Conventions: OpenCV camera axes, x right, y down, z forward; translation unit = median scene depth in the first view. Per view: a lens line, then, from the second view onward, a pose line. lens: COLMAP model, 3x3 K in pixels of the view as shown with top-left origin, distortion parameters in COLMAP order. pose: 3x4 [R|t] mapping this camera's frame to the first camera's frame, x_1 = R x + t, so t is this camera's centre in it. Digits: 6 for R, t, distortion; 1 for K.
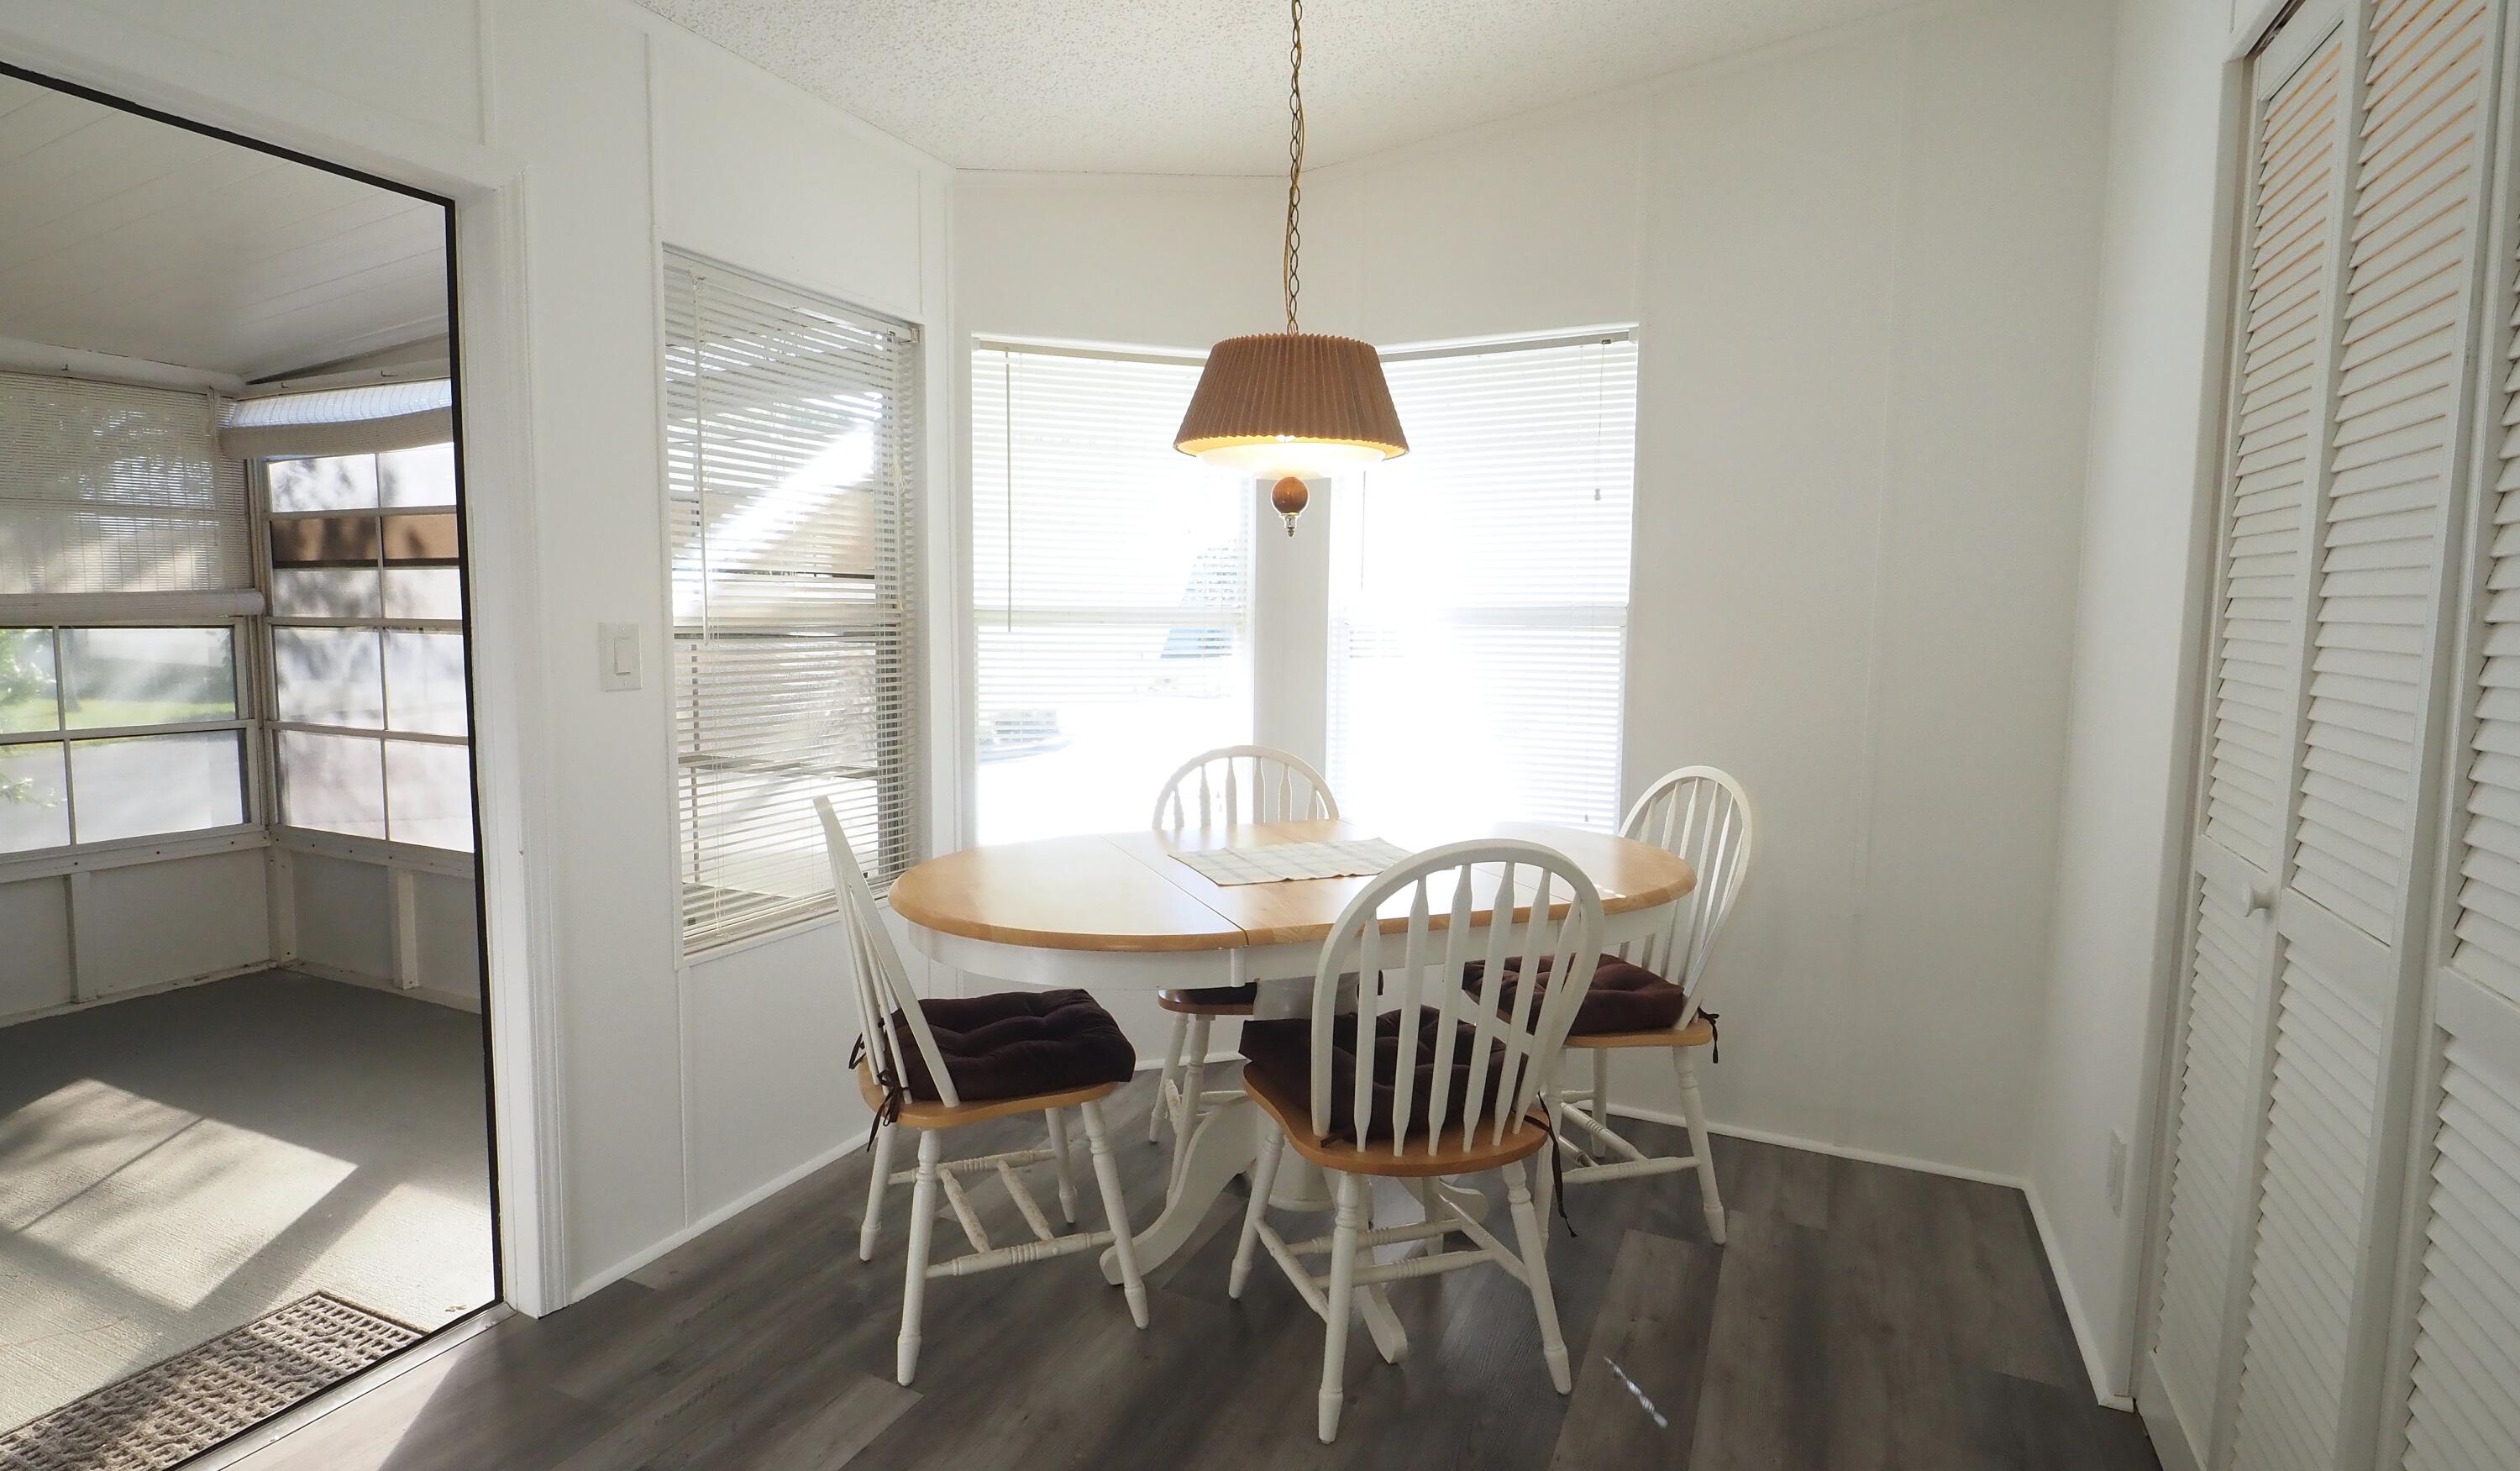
lens RADIAL K [[1238.0, 0, 1195.3], [0, 1238.0, 730.5], [0, 0, 1]] dist [-0.000672, -0.000077]
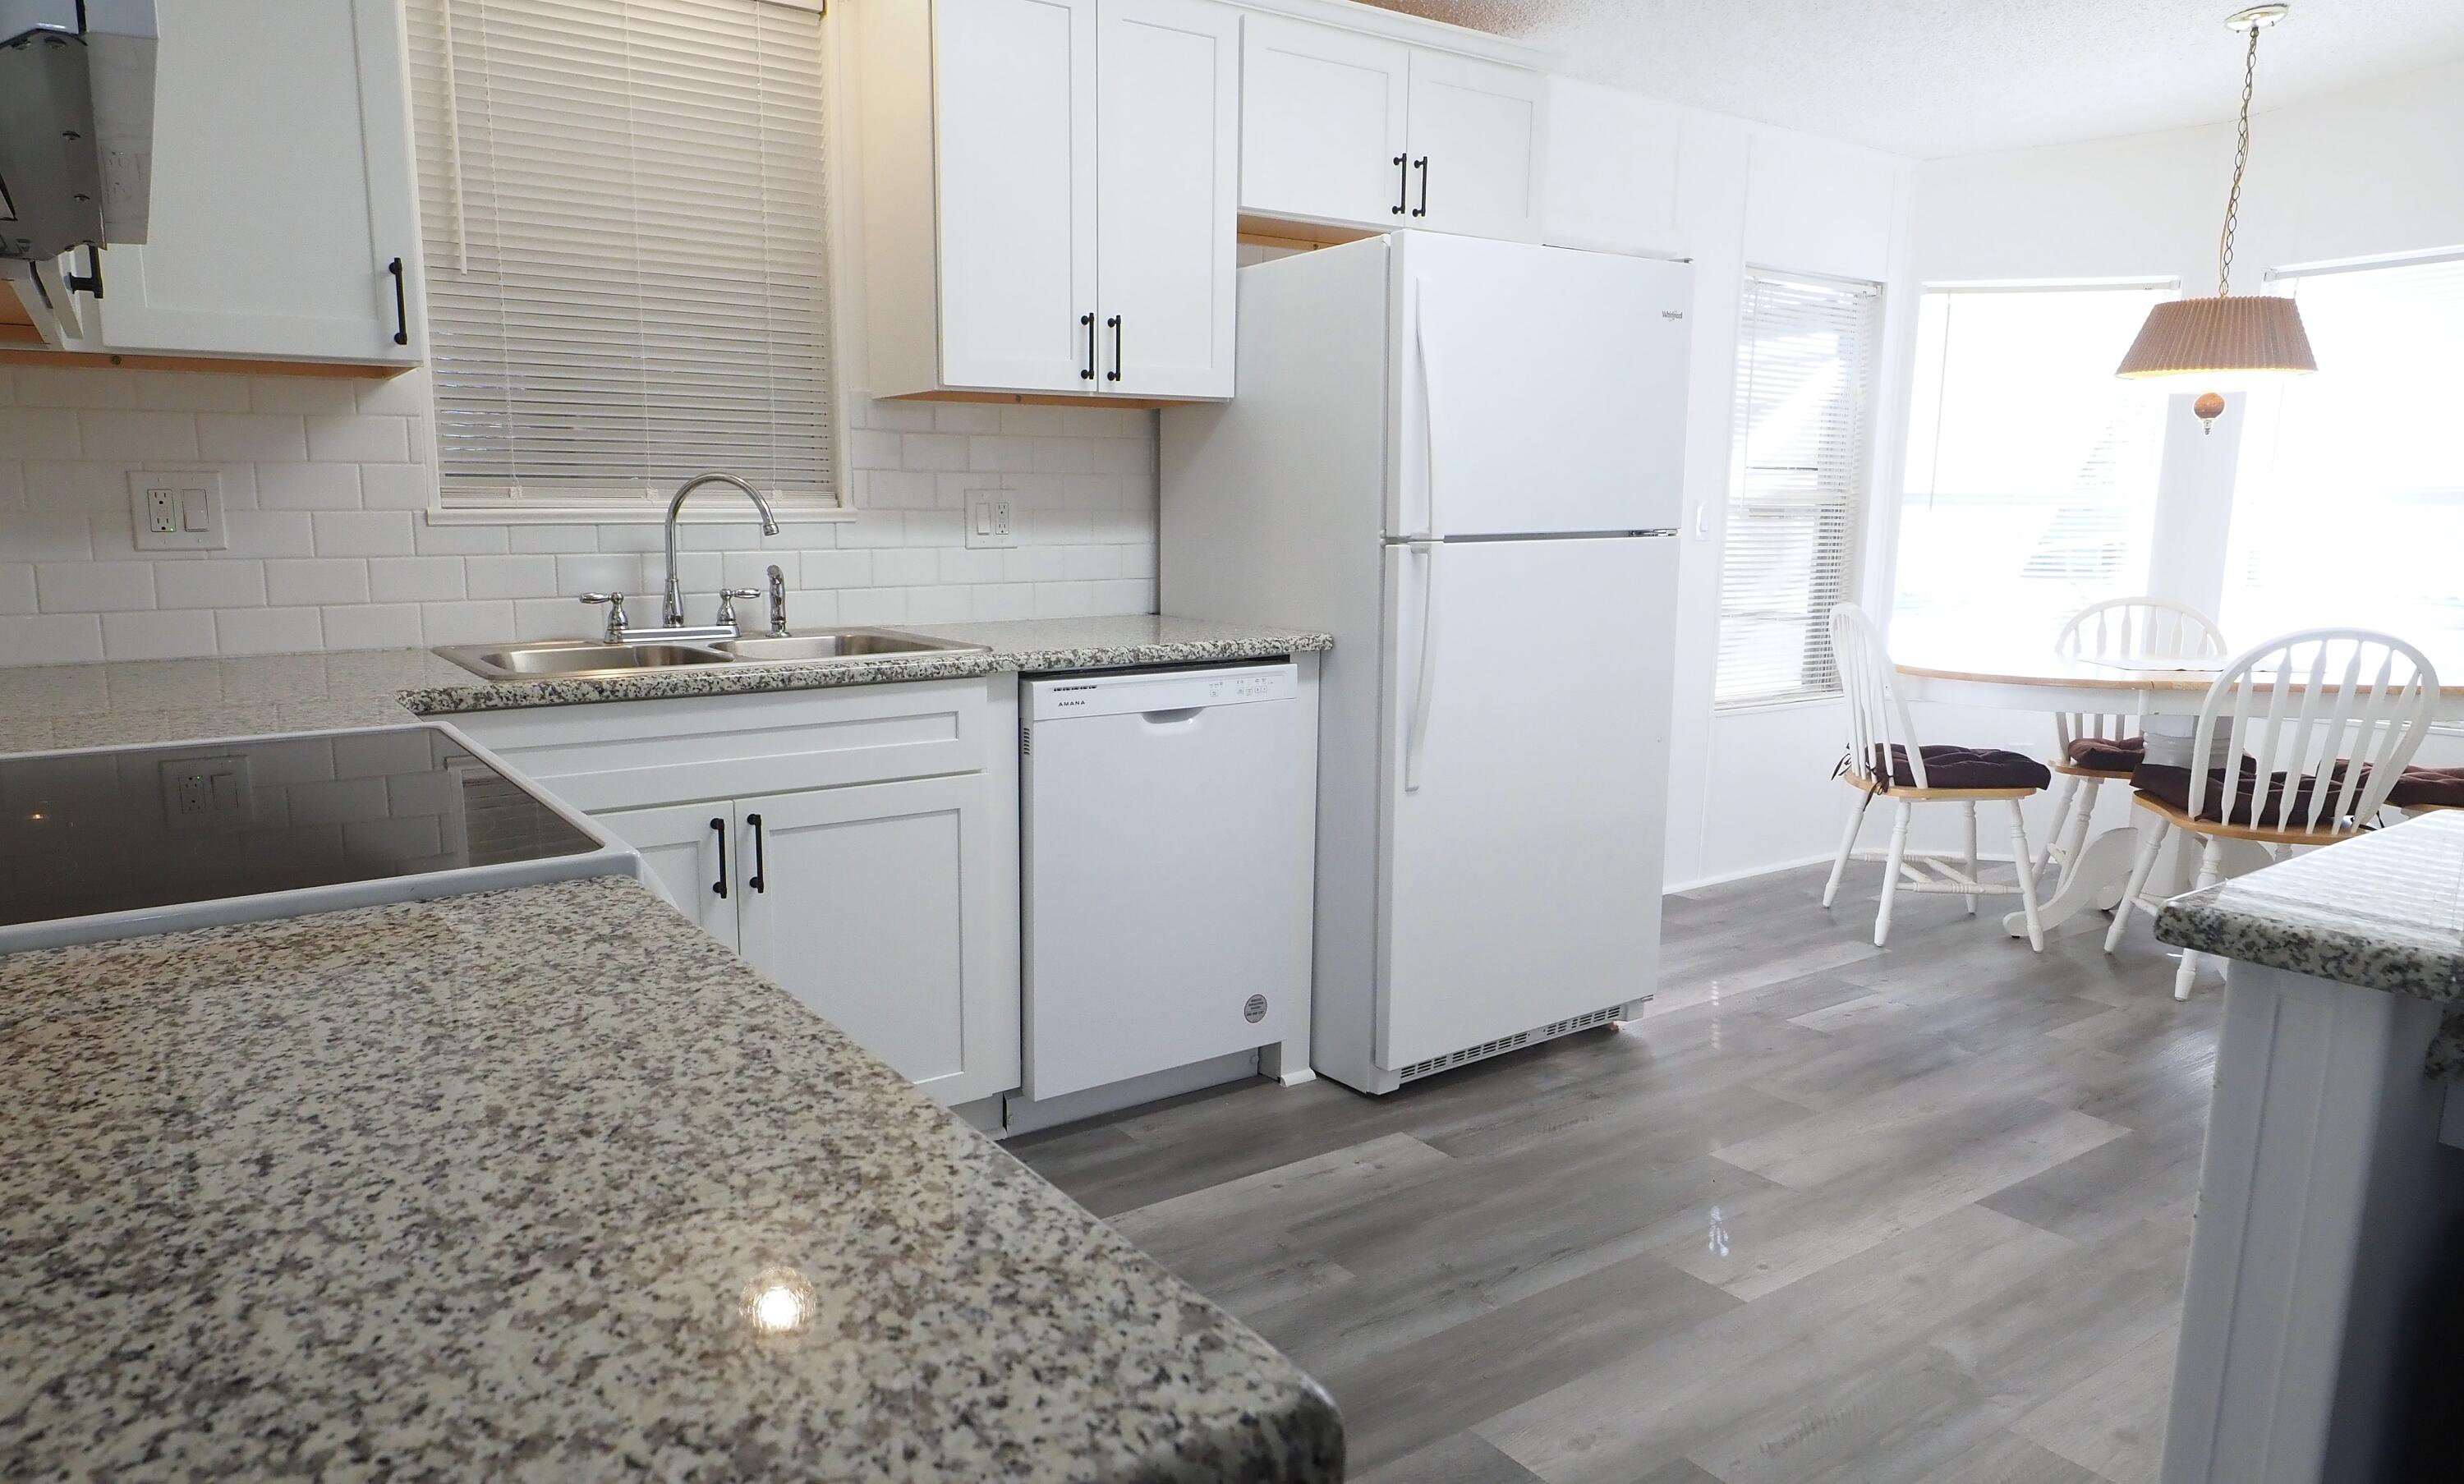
lens RADIAL K [[1483.9, 0, 1102.8], [0, 1483.9, 757.5], [0, 0, 1]] dist [-0.001713, 0.000774]
pose [[0.859095, 0.079031, -0.505678, -0.121925], [-0.045601, 0.995896, 0.078173, 0.136859], [0.509781, -0.044098, 0.859173, -1.125954]]
